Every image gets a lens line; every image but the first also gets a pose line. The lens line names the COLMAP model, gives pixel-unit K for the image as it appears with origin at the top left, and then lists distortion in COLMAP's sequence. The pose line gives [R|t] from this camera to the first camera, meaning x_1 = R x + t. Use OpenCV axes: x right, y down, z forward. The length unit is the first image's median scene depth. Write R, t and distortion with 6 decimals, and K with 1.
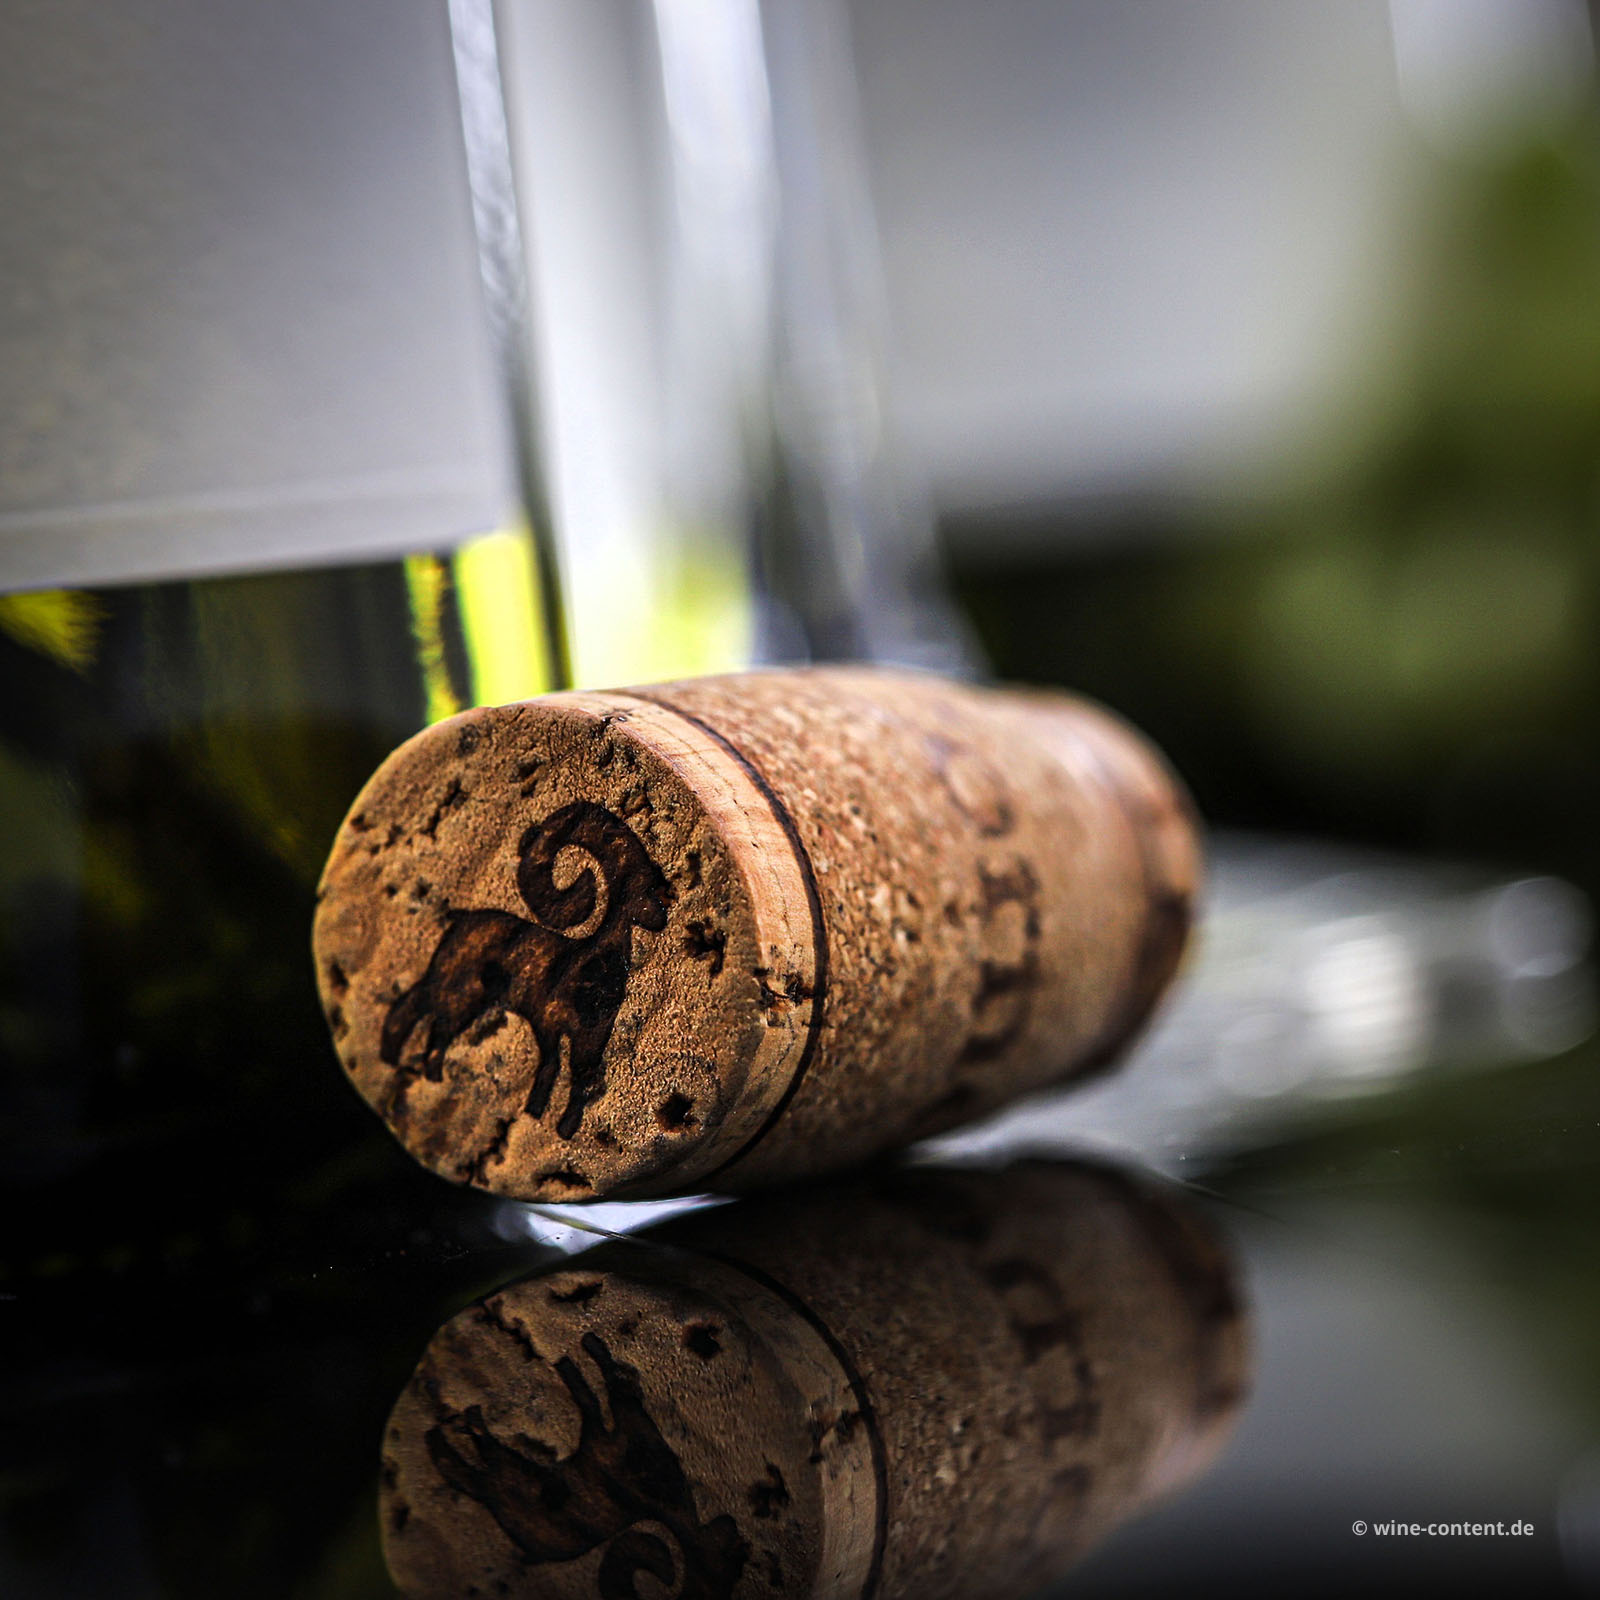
lens RADIAL K [[6802.9, 0, 800.8], [0, 6802.9, 799.5], [0, 0, 1]] dist [0.111055, 0.000000]
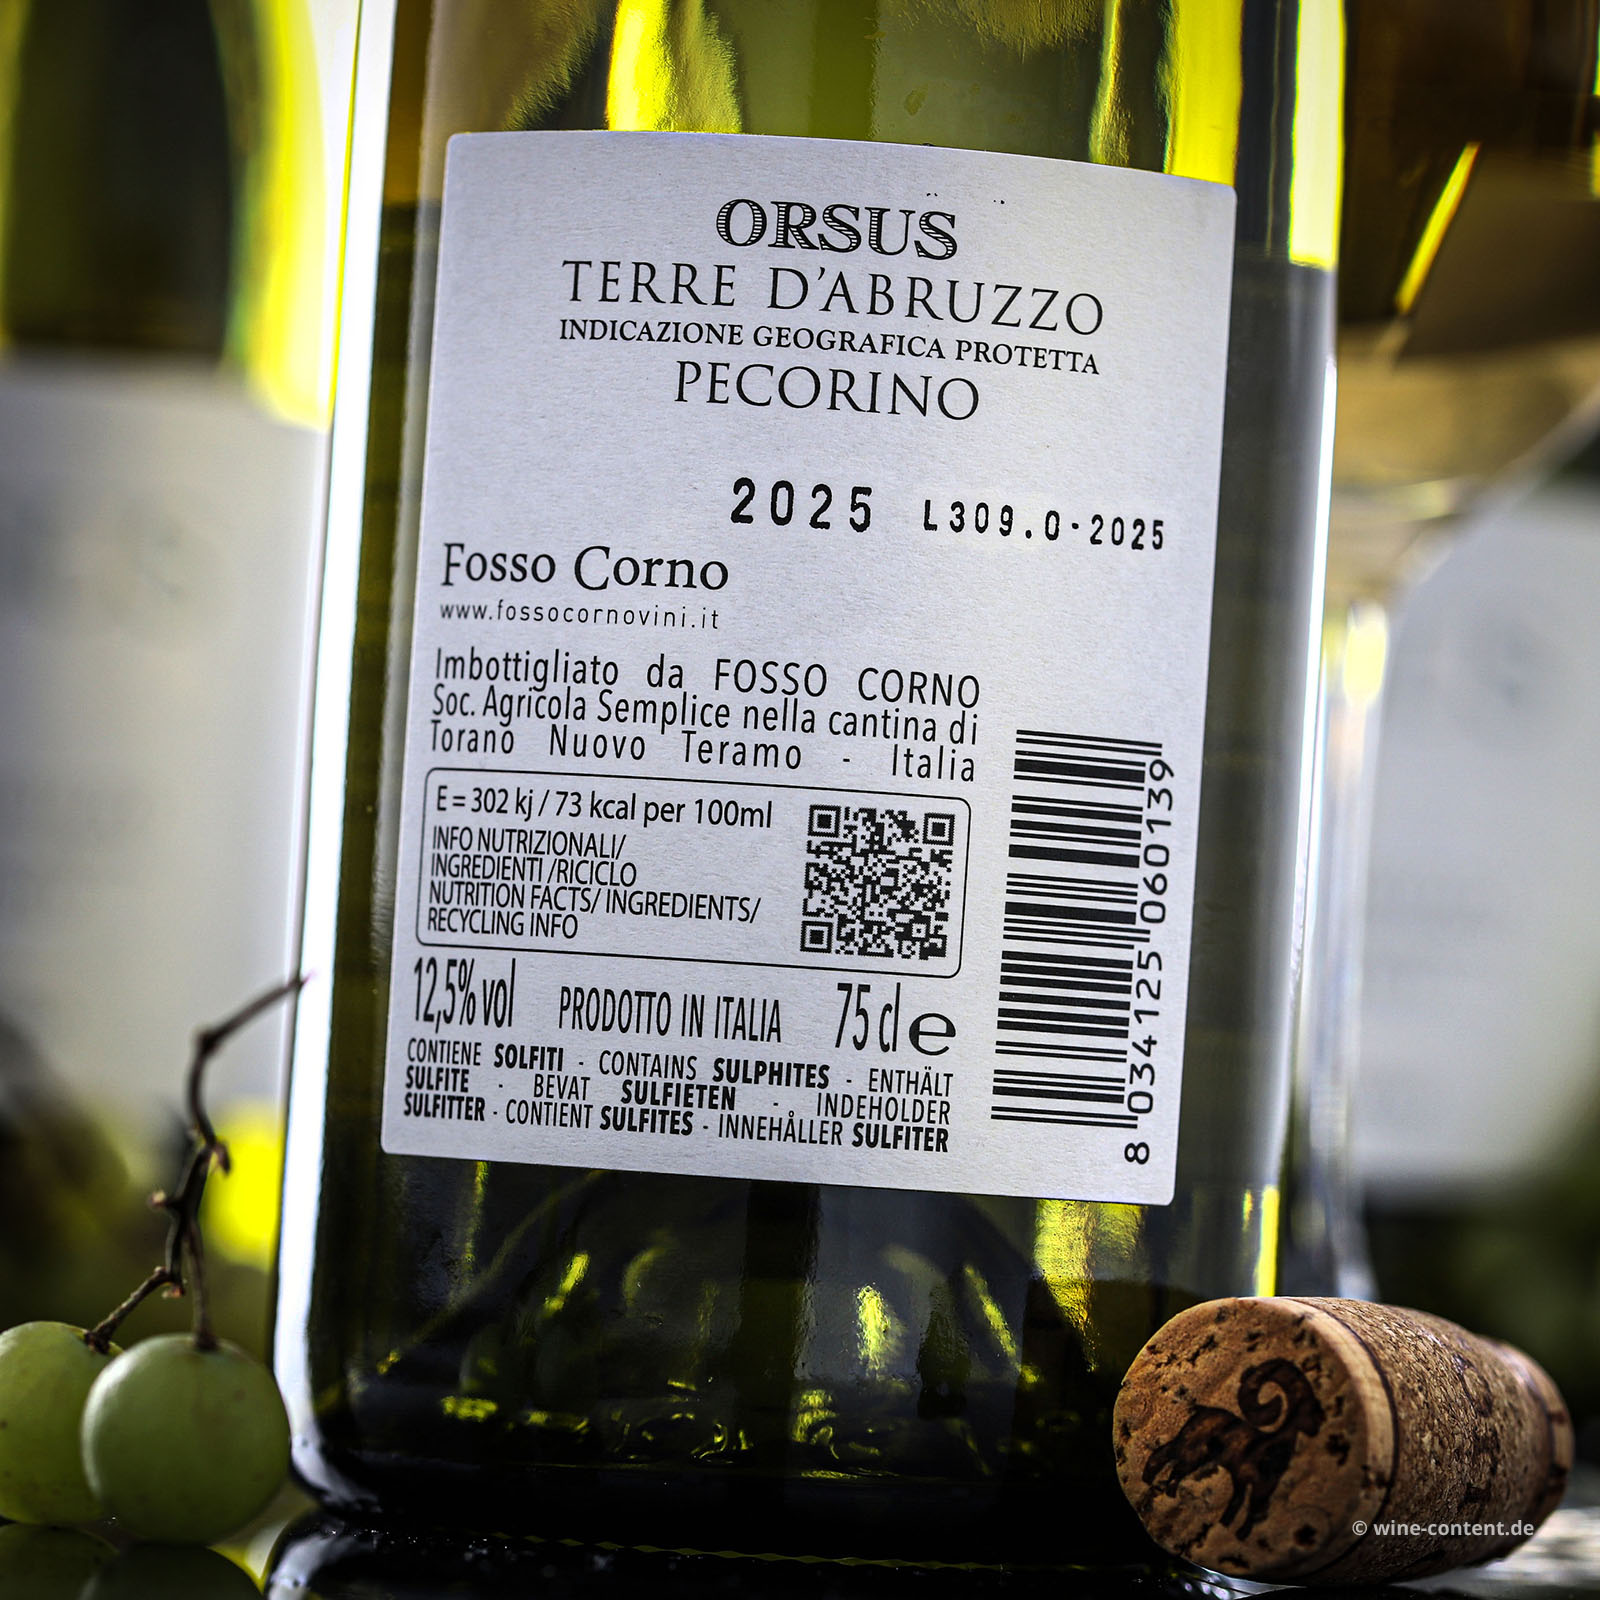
lens RADIAL K [[6802.9, 0, 799.4], [0, 6802.9, 800.2], [0, 0, 1]] dist [0.111055, 0.000000]
pose [[0.984334, 0.172253, 0.037632, -0.253558], [-0.168832, 0.982358, -0.080427, 0.021845], [-0.050822, 0.072813, 0.996050, -0.827938]]
